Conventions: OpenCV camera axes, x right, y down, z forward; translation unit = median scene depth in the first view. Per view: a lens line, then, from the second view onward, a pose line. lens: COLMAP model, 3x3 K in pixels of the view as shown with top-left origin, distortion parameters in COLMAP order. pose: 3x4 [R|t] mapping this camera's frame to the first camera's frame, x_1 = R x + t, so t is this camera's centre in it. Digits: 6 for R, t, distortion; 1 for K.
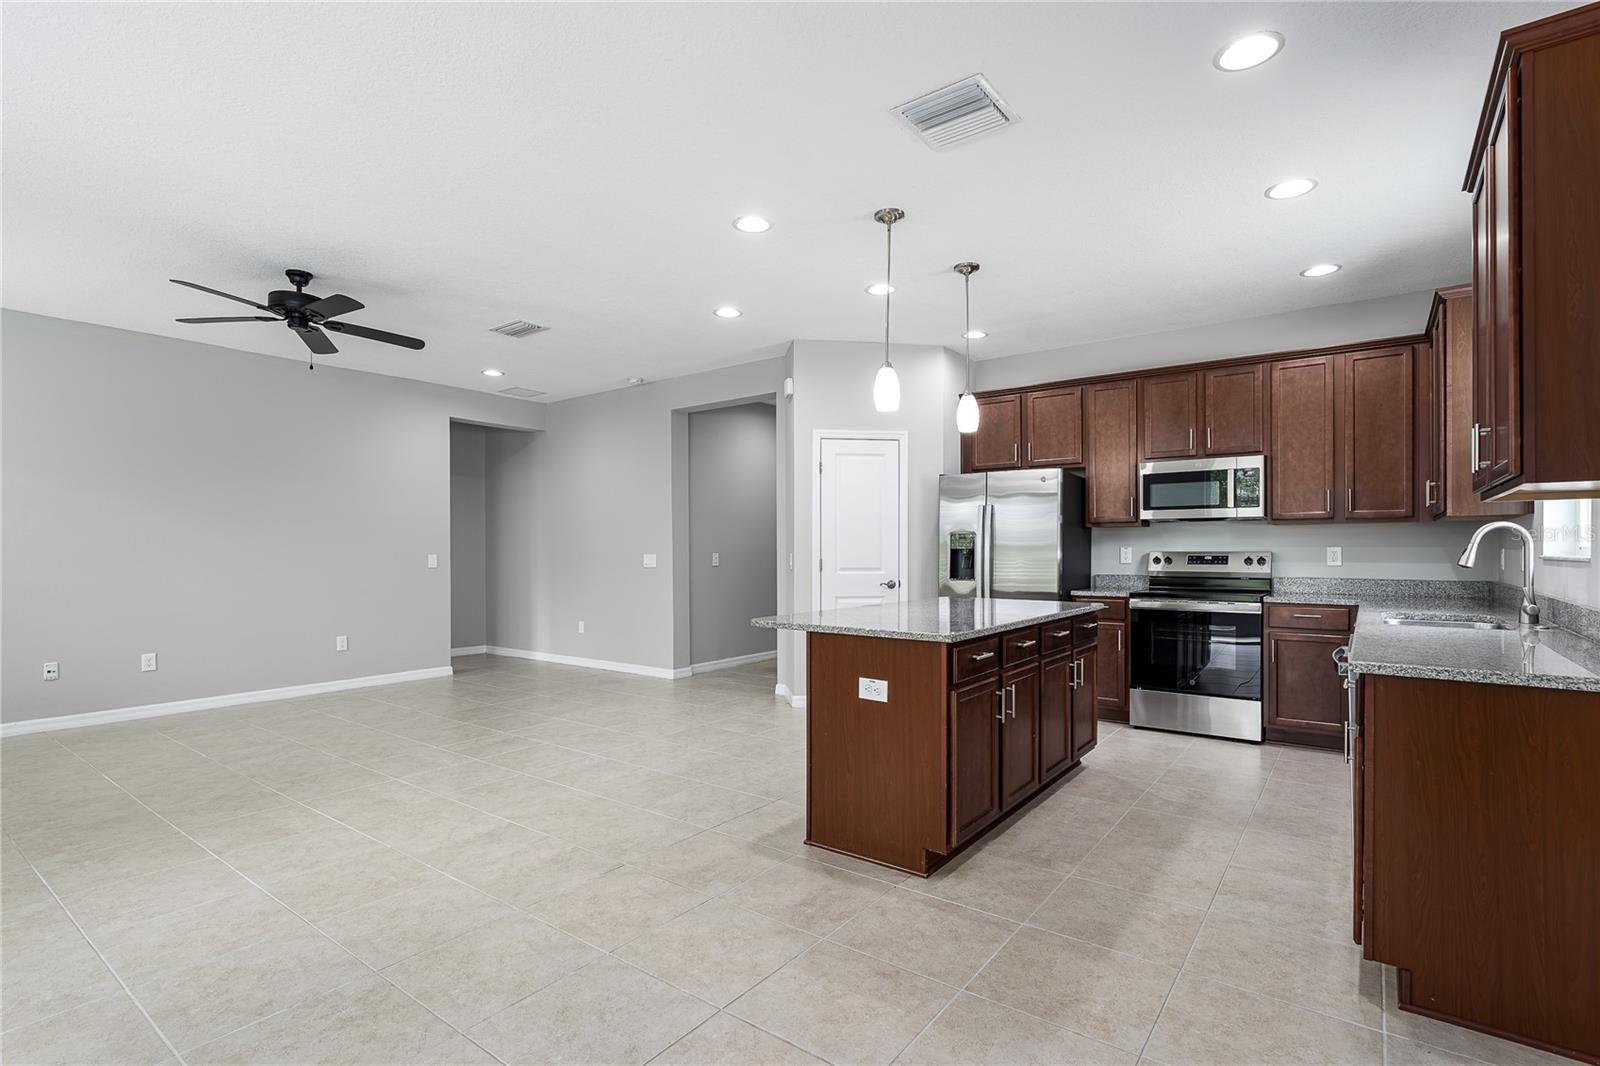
lens RADIAL K [[759.6, 0, 787.9], [0, 759.6, 550.0], [0, 0, 1]] dist [-0.002313, -0.000259]
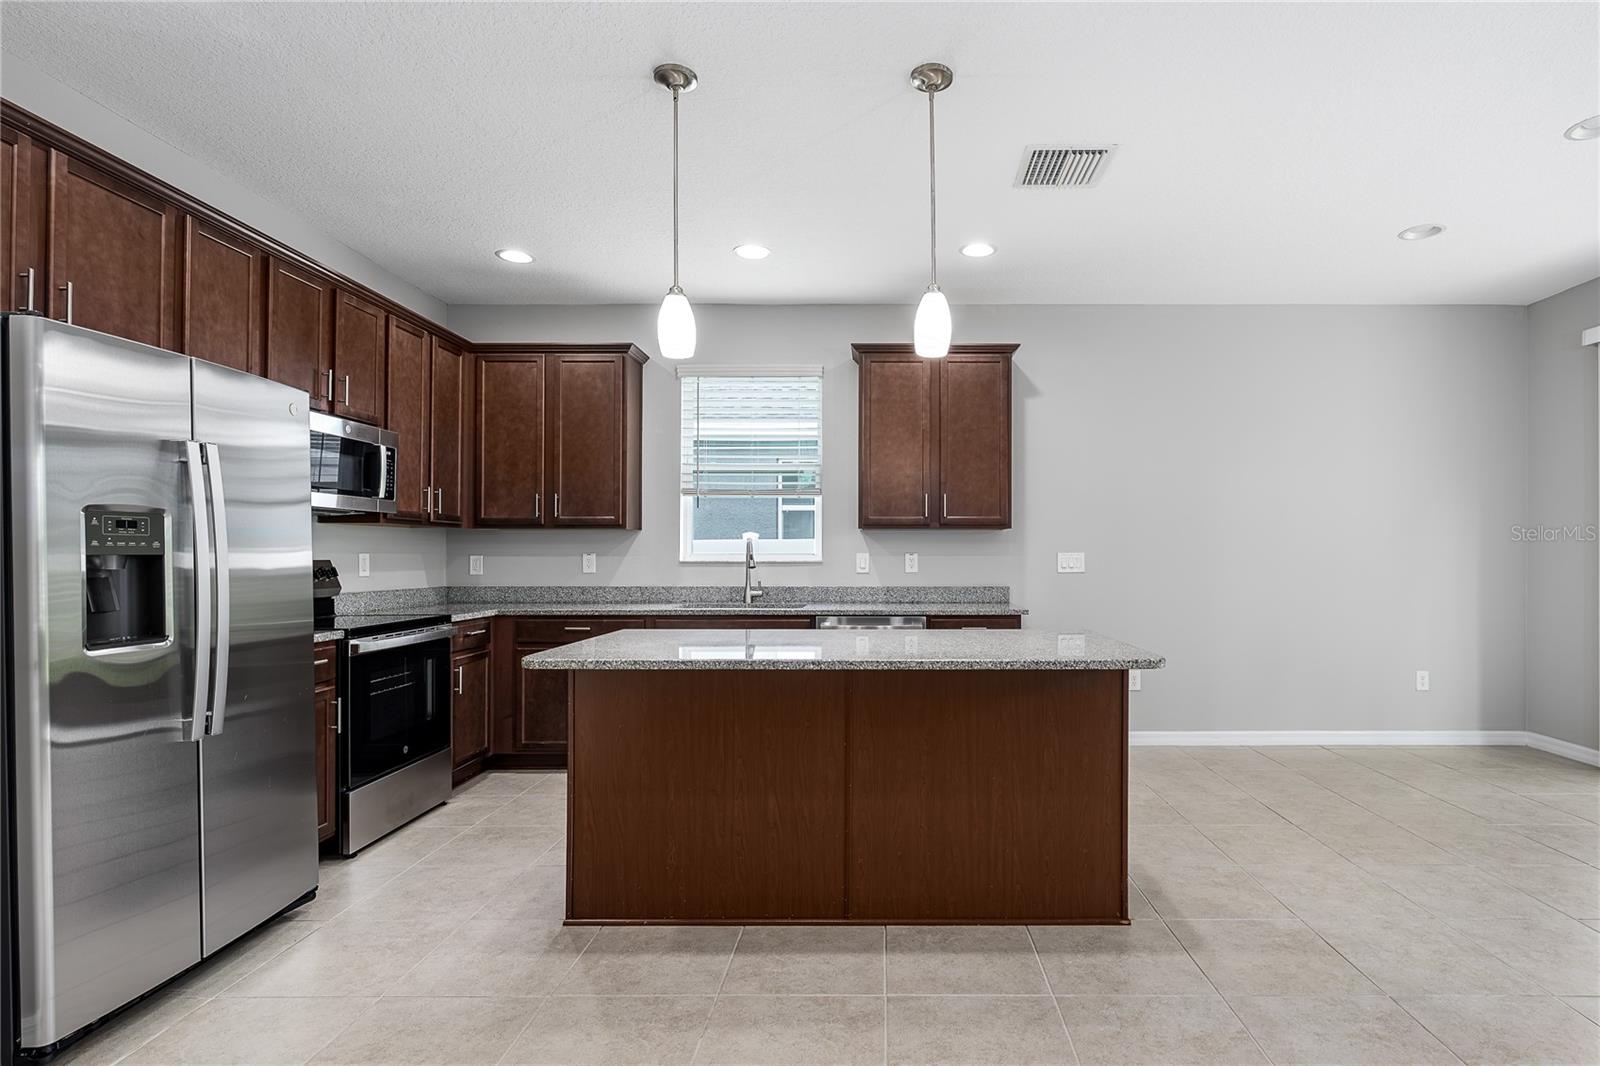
lens RADIAL K [[795.0, 0, 898.0], [0, 795.0, 546.3], [0, 0, 1]] dist [-0.004630, -0.000546]
pose [[-0.621970, 0.009827, 0.782980, -0.308956], [0.002194, 0.999939, -0.010807, -0.001385], [-0.783038, -0.005004, -0.621954, 1.097232]]
